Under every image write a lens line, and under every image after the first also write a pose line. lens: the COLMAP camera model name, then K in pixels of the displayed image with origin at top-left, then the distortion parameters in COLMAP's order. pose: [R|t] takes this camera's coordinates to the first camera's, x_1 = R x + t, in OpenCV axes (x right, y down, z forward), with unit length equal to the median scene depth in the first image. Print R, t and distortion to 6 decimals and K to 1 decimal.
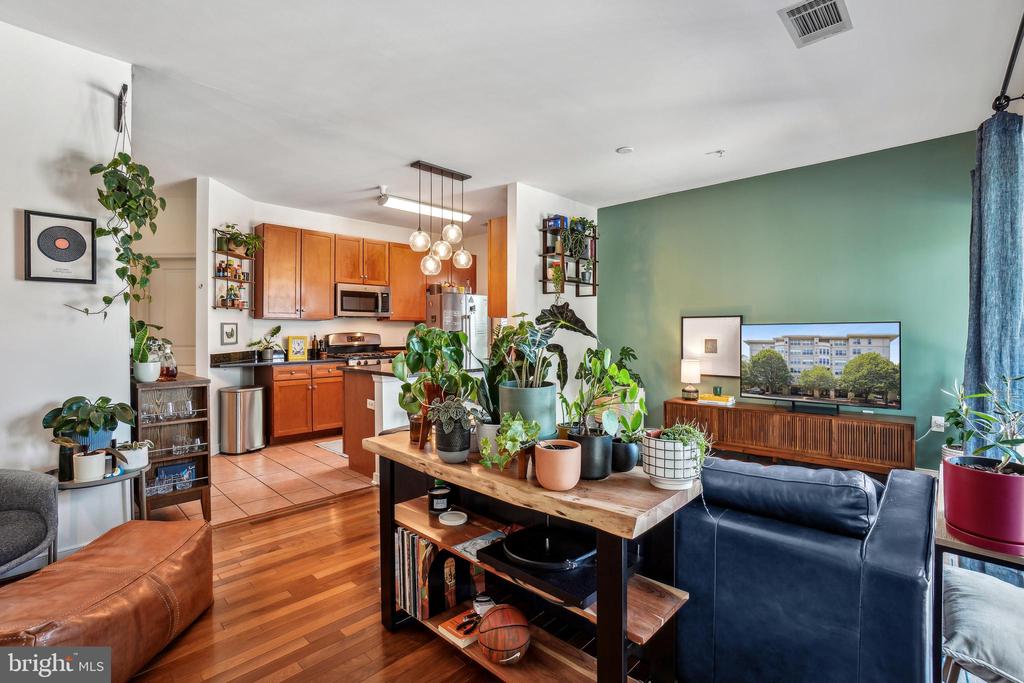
lens RADIAL K [[471.4, 0, 507.9], [0, 471.4, 330.5], [0, 0, 1]] dist [-0.046937, 0.016367]
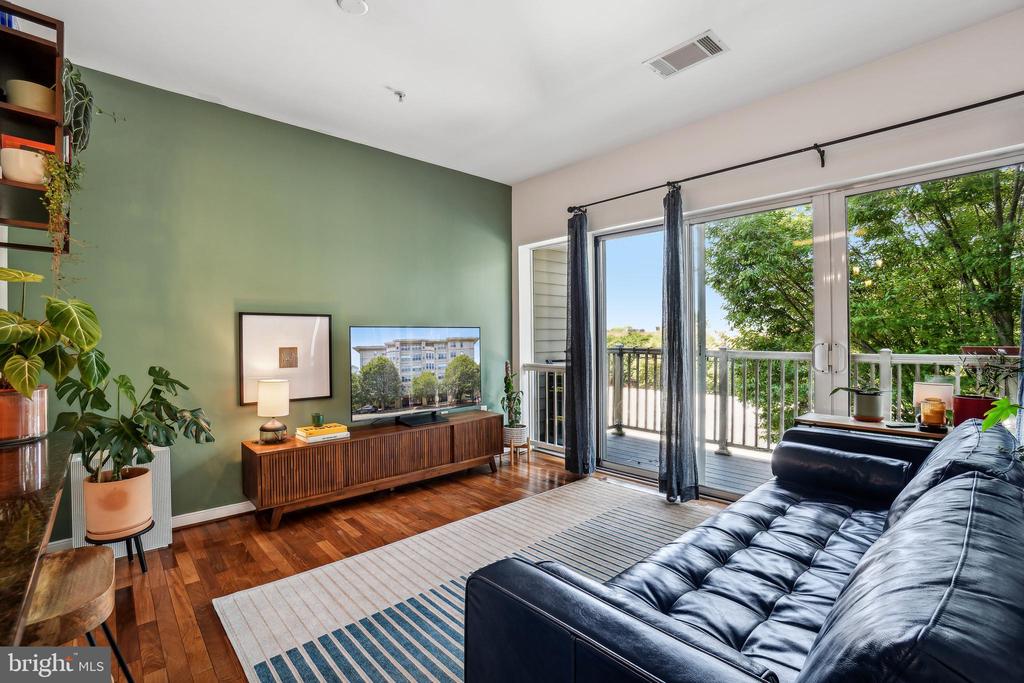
lens RADIAL K [[466.5, 0, 505.2], [0, 466.5, 335.3], [0, 0, 1]] dist [-0.033175, 0.000058]
pose [[0.078146, 0.006285, 0.996922, -0.226070], [0.006679, 0.999954, -0.006828, 0.008713], [-0.996920, 0.007192, 0.078100, 0.663531]]
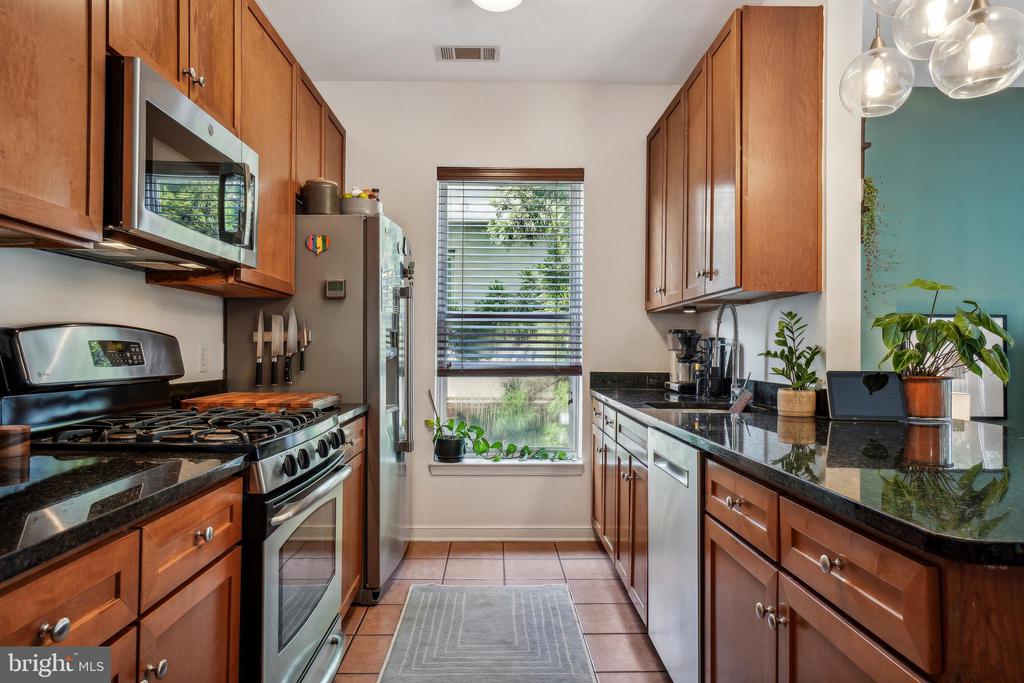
lens RADIAL K [[651.6, 0, 512.0], [0, 651.6, 341.5], [0, 0, 1]] dist [-0.019380, 0.052296]
pose [[0.713015, 0.014565, 0.700997, -0.530591], [-0.005756, 0.999872, -0.014921, 0.020210], [-0.701125, 0.006604, 0.713008, 0.851292]]
